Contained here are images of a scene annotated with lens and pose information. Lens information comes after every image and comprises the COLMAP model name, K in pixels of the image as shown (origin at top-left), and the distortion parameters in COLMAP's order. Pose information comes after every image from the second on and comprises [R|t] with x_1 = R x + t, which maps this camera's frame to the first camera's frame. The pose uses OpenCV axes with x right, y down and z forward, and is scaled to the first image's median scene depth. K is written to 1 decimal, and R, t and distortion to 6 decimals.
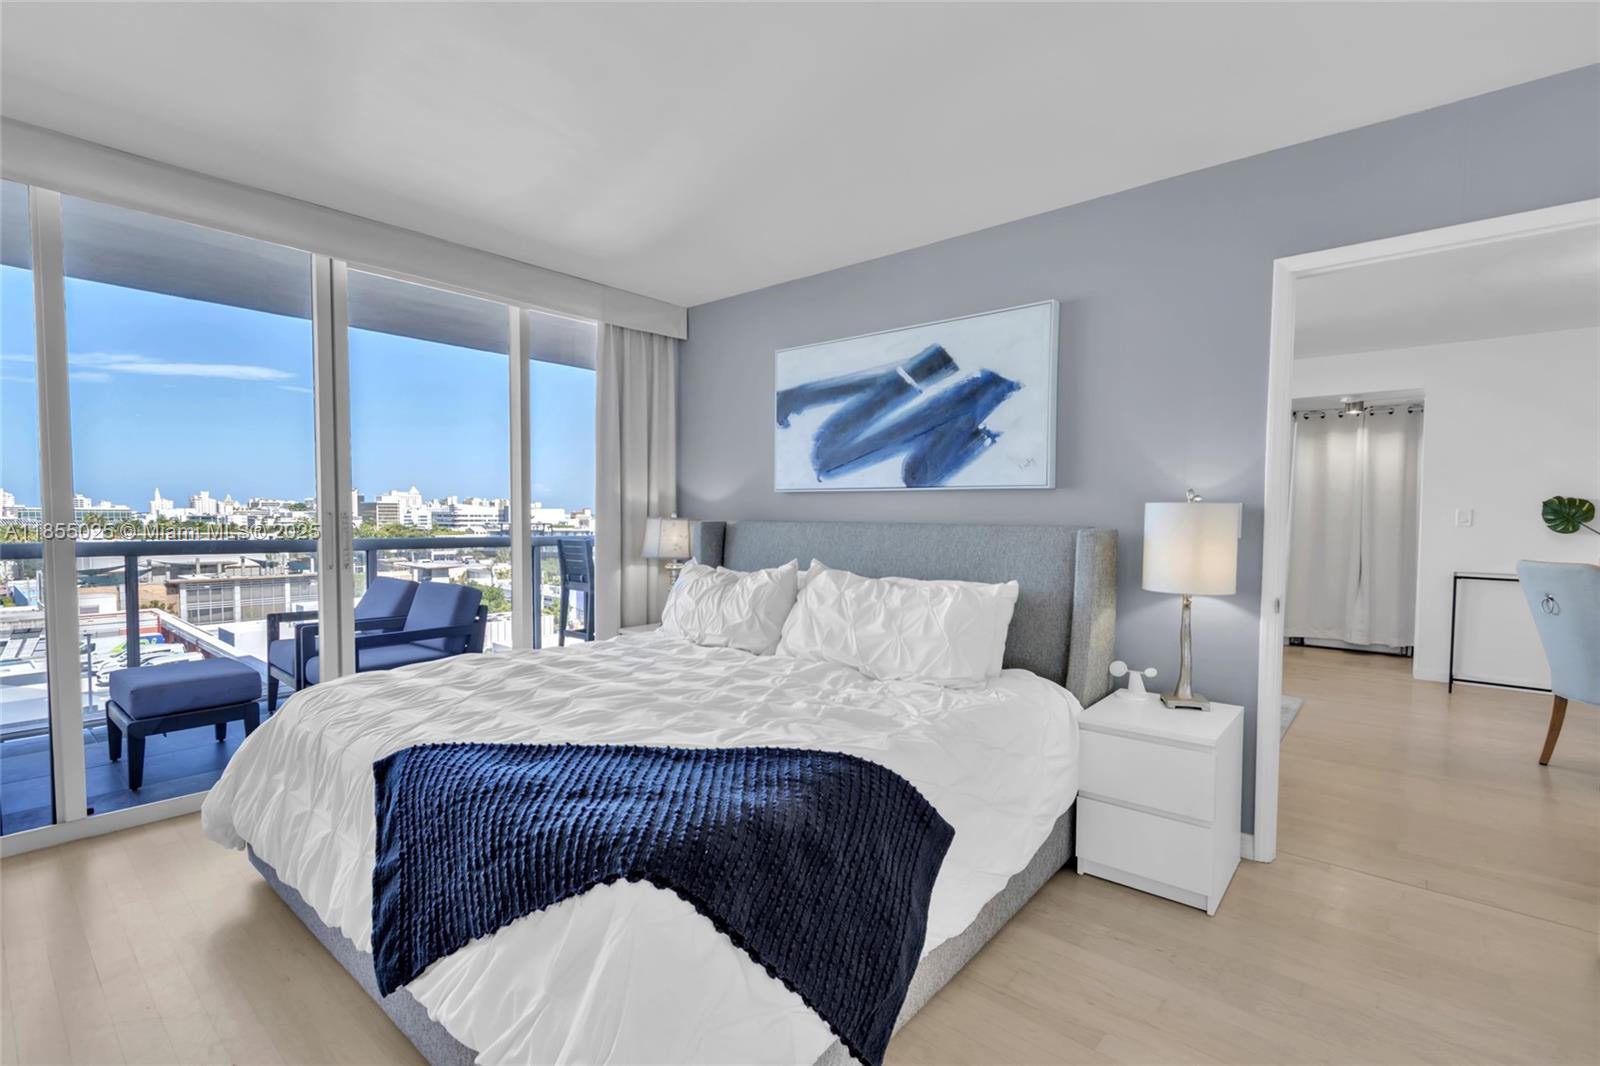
lens RADIAL K [[733.9, 0, 795.1], [0, 733.9, 536.8], [0, 0, 1]] dist [0.003234, 0.000238]
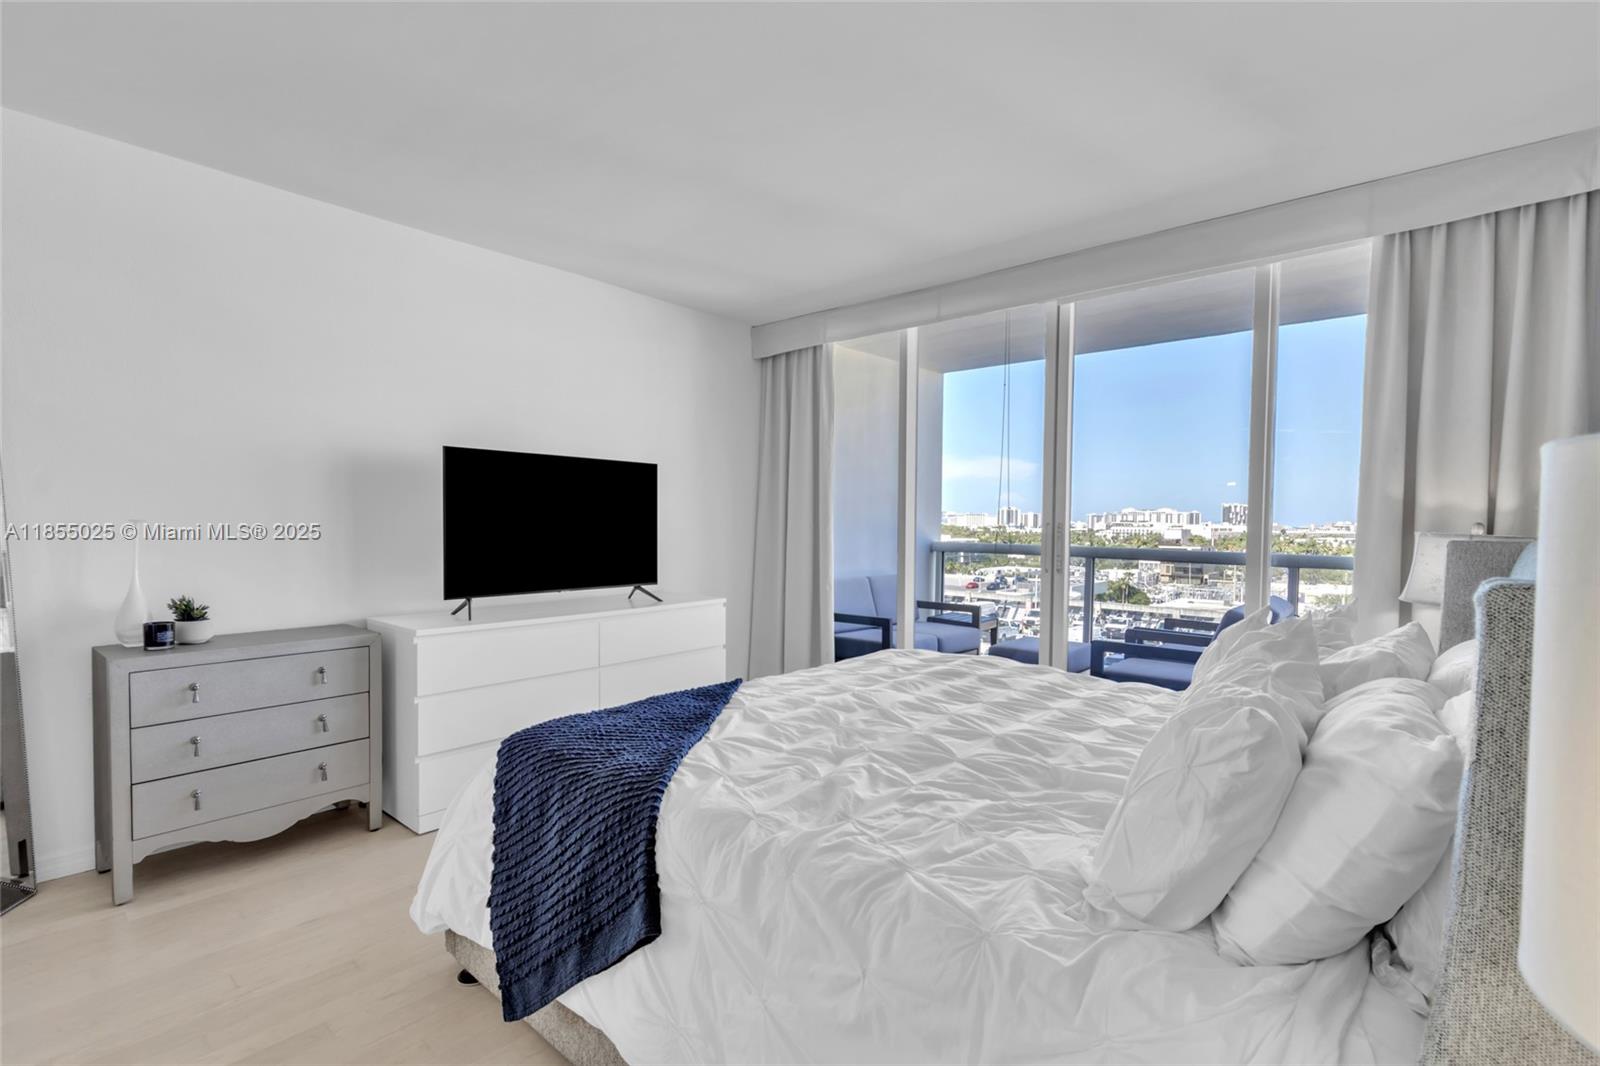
lens RADIAL K [[733.9, 0, 795.8], [0, 733.9, 535.4], [0, 0, 1]] dist [0.003234, 0.000238]
pose [[-0.018762, 0.015417, -0.999705, 0.337461], [-0.038195, 0.999140, 0.016125, -0.010779], [0.999094, 0.038486, -0.018157, 0.401300]]
